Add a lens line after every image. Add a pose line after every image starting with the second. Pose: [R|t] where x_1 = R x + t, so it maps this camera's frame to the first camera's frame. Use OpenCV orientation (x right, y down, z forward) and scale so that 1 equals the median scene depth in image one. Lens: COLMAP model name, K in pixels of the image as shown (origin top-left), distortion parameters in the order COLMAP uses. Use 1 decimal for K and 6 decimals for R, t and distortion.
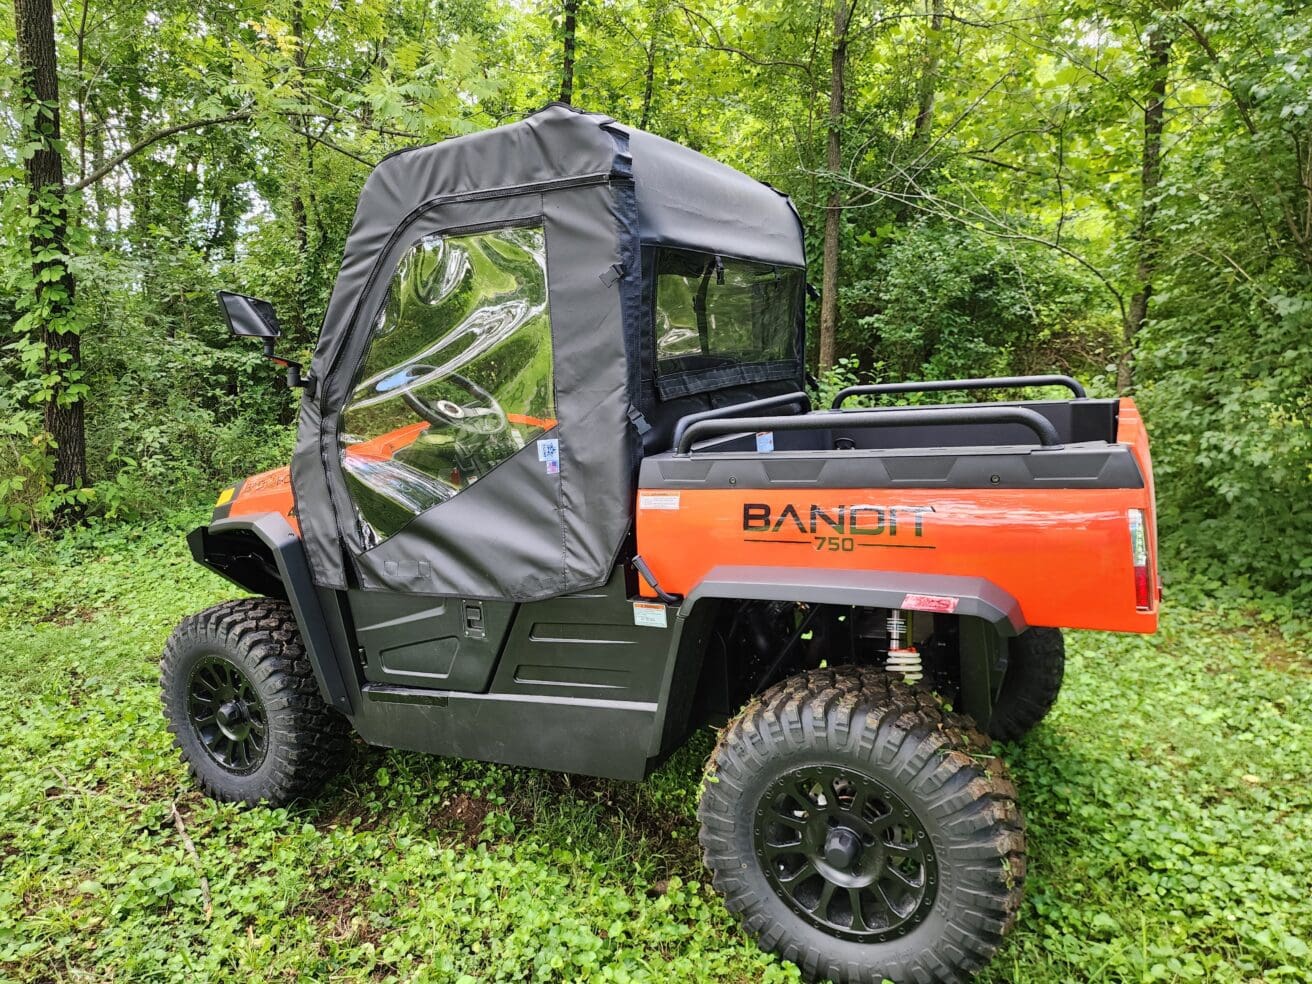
lens RADIAL K [[1147.7, 0, 608.8], [0, 1147.7, 492.3], [0, 0, 1]] dist [0.087910, -0.113842]
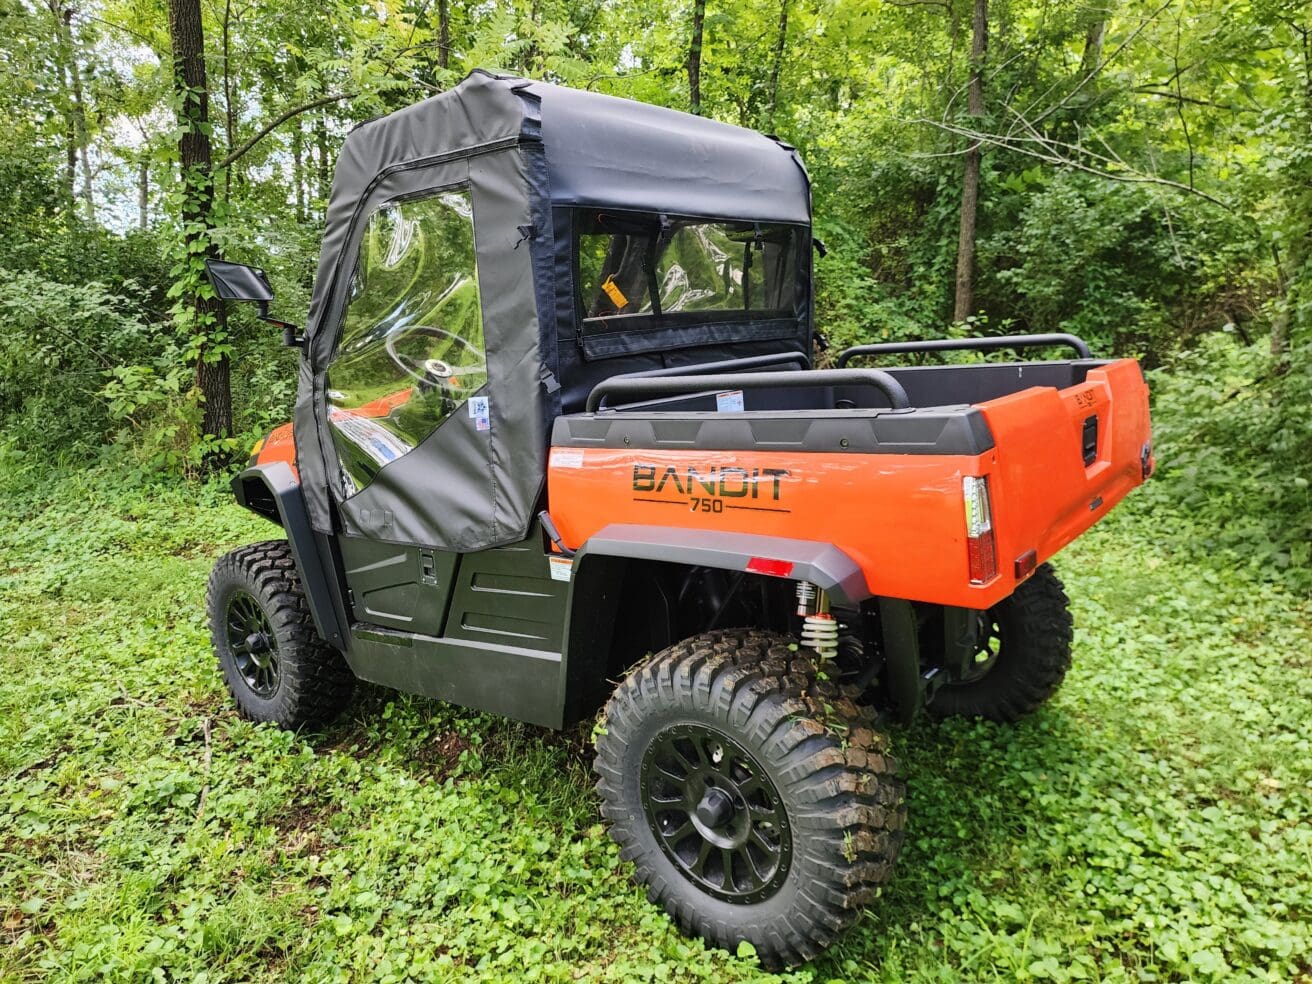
lens RADIAL K [[1147.7, 0, 608.8], [0, 1147.7, 492.3], [0, 0, 1]] dist [0.087910, -0.113842]
pose [[0.971364, 0.029801, -0.235720, 0.280933], [-0.021689, 0.999082, 0.036935, -0.001022], [0.236604, -0.030765, 0.971119, 0.012236]]
